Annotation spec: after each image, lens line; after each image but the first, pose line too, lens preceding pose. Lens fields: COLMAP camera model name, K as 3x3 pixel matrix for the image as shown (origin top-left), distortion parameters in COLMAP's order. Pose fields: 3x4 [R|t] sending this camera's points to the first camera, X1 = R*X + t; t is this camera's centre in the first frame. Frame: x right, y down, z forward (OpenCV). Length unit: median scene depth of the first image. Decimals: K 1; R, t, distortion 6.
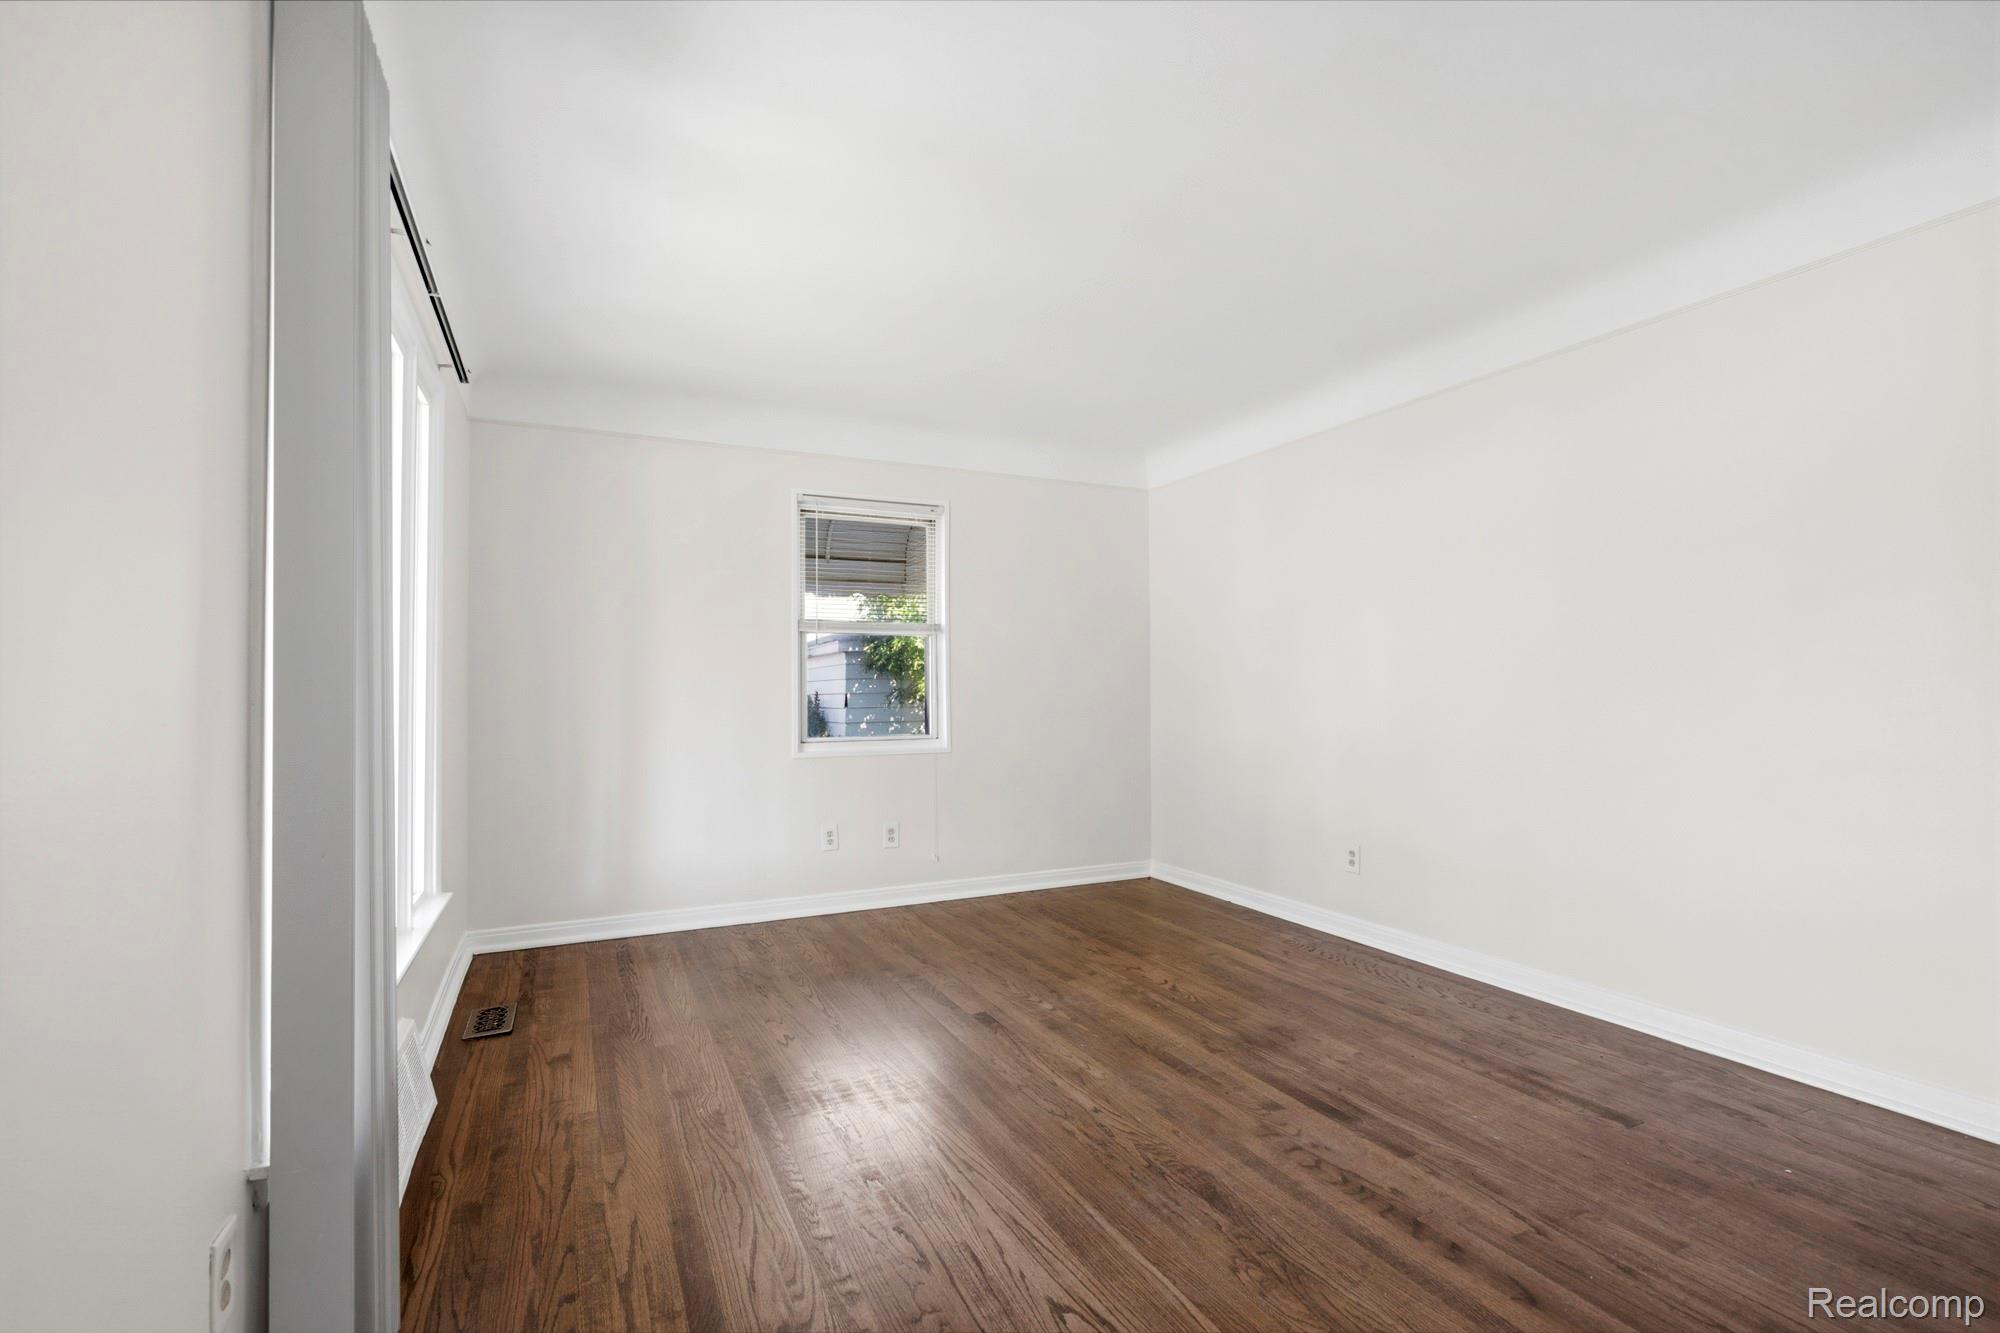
lens RADIAL K [[908.5, 0, 1001.3], [0, 908.5, 680.1], [0, 0, 1]] dist [-0.001757, 0.000098]
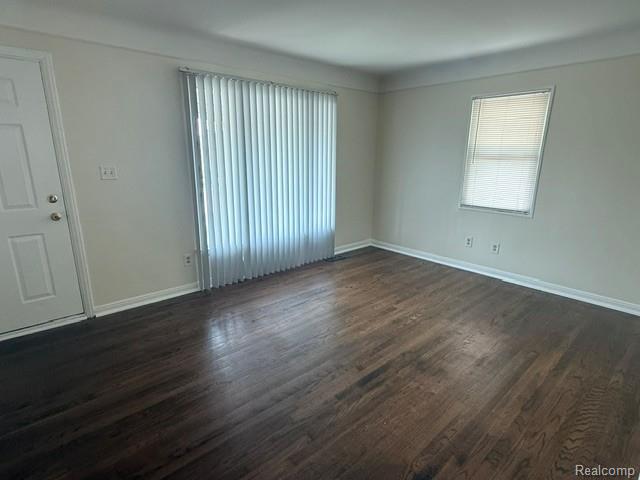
lens RADIAL K [[345.0, 0, 320.0], [0, 345.0, 240.0], [0, 0, 1]] dist [0.001372, -0.000003]
pose [[0.270188, 0.256053, -0.928136, 0.910944], [-0.000005, 0.963989, 0.265943, -0.136708], [0.962808, -0.071850, 0.260459, 0.526617]]
